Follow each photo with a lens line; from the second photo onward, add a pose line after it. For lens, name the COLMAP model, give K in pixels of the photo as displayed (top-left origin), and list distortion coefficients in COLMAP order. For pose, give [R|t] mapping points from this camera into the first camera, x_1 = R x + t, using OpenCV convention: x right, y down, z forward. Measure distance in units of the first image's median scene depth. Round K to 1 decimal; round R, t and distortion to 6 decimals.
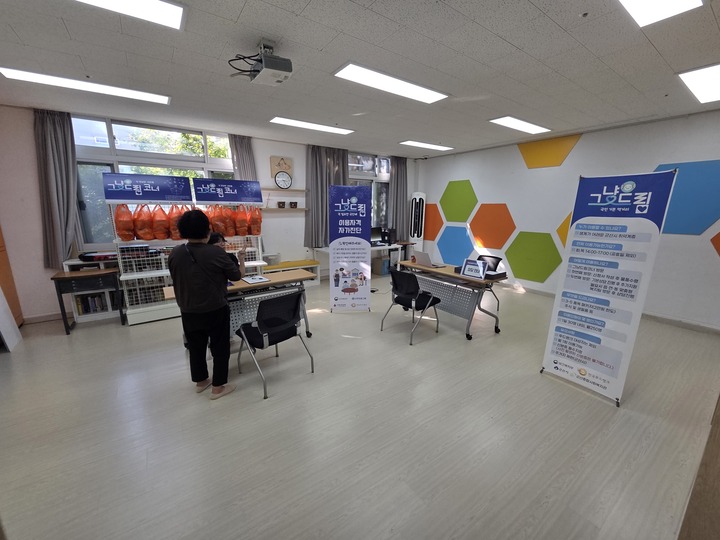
lens RADIAL K [[287.2, 0, 360.0], [0, 287.2, 270.0], [0, 0, 1]] dist [-0.000871, -0.000016]
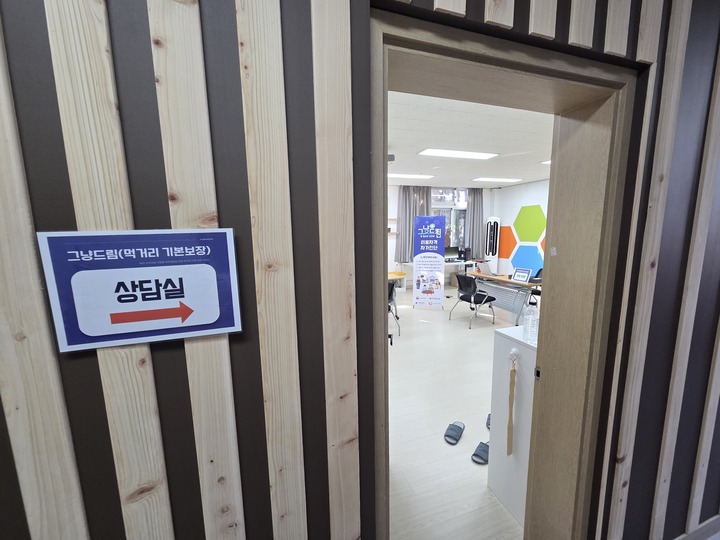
lens RADIAL K [[287.2, 0, 360.0], [0, 287.2, 270.0], [0, 0, 1]] dist [-0.000871, -0.000016]
pose [[0.955049, 0.020219, -0.295758, 0.038832], [-0.043243, 0.996502, -0.071514, 0.052940], [0.293278, 0.081088, 0.952582, -0.262670]]
